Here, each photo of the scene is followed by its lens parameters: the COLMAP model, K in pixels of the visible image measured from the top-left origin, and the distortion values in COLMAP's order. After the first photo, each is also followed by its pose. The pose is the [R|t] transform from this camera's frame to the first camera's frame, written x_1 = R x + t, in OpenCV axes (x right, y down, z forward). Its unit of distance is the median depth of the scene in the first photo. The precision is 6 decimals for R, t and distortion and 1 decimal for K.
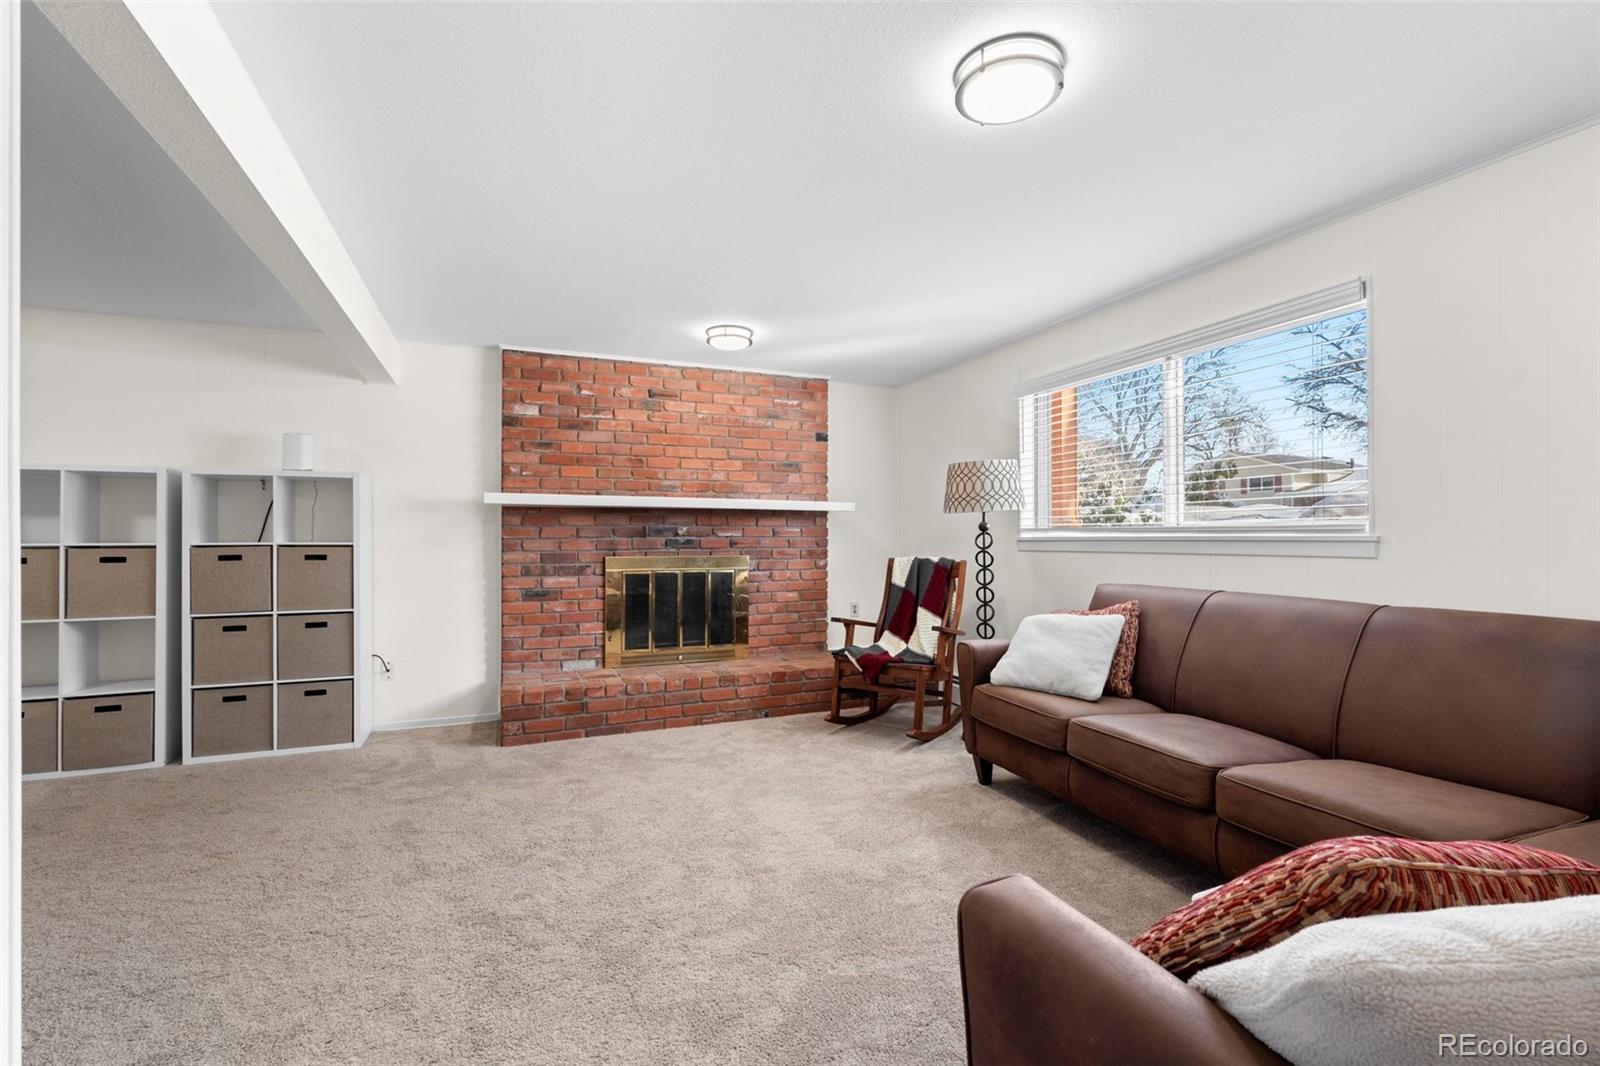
lens RADIAL K [[701.1, 0, 786.5], [0, 701.1, 531.8], [0, 0, 1]] dist [-0.004613, 0.001215]
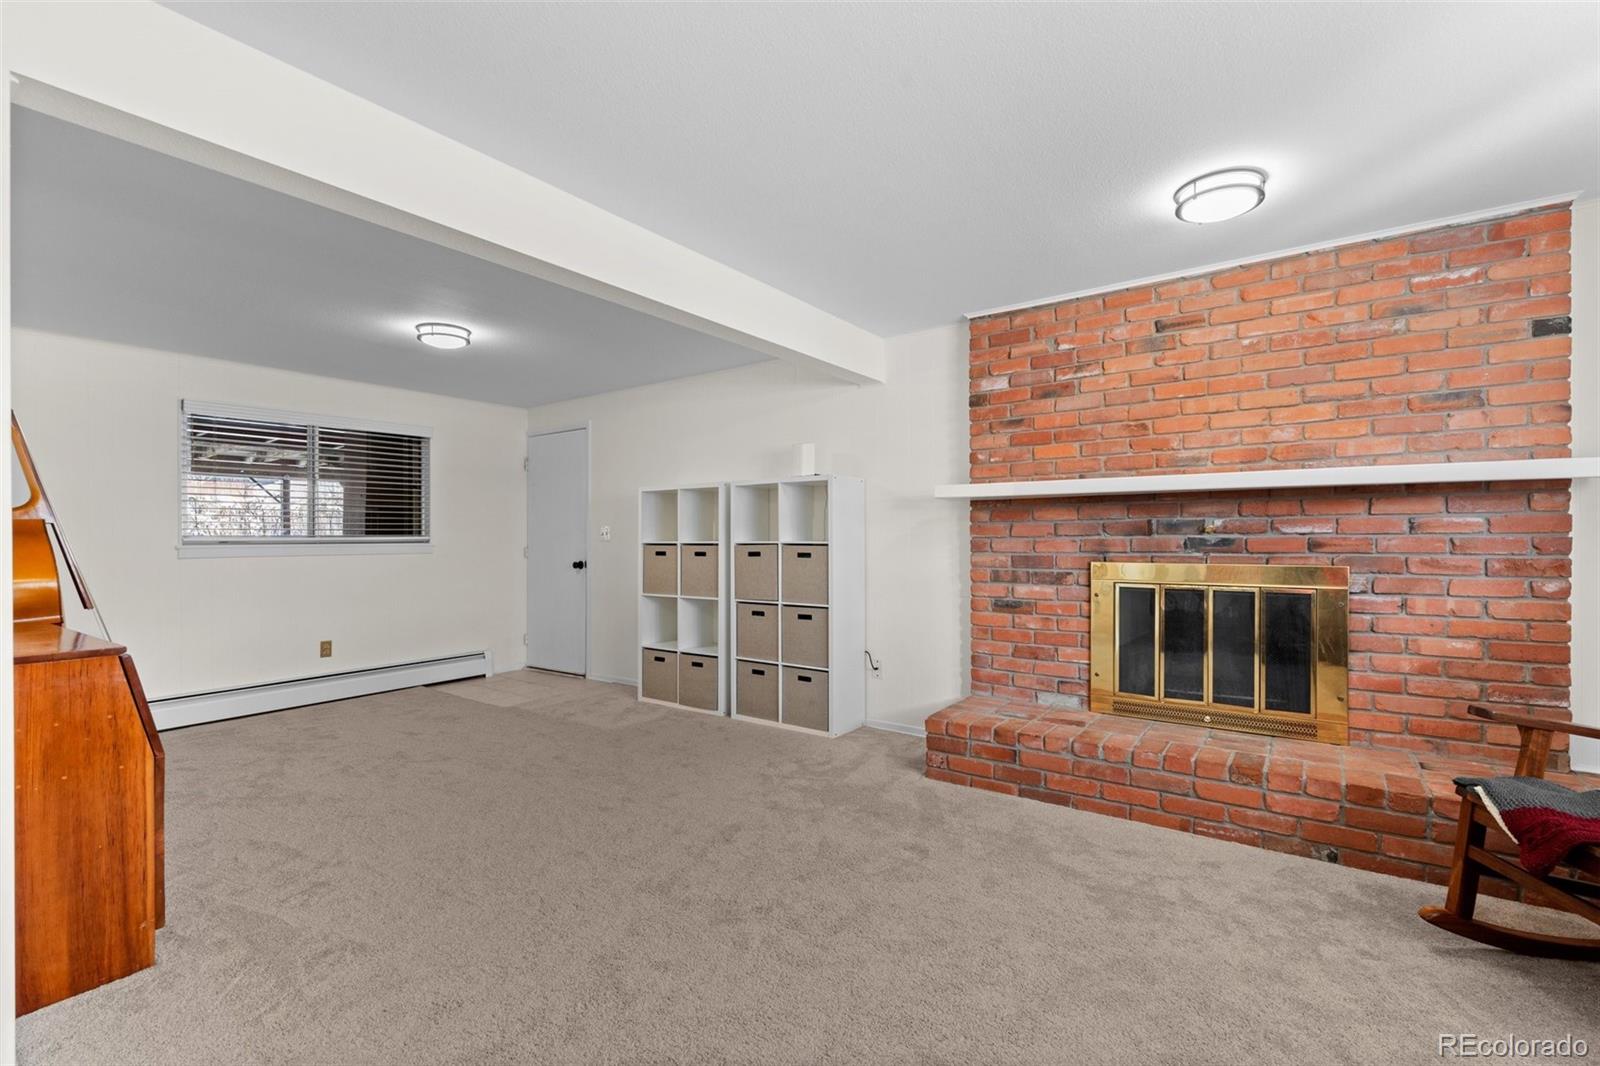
lens RADIAL K [[701.1, 0, 803.7], [0, 701.1, 534.5], [0, 0, 1]] dist [-0.004613, 0.001215]
pose [[0.525523, -0.001851, -0.850777, 0.222902], [0.013696, 0.999886, 0.006285, -0.002160], [0.850669, -0.014956, 0.525489, 0.363393]]
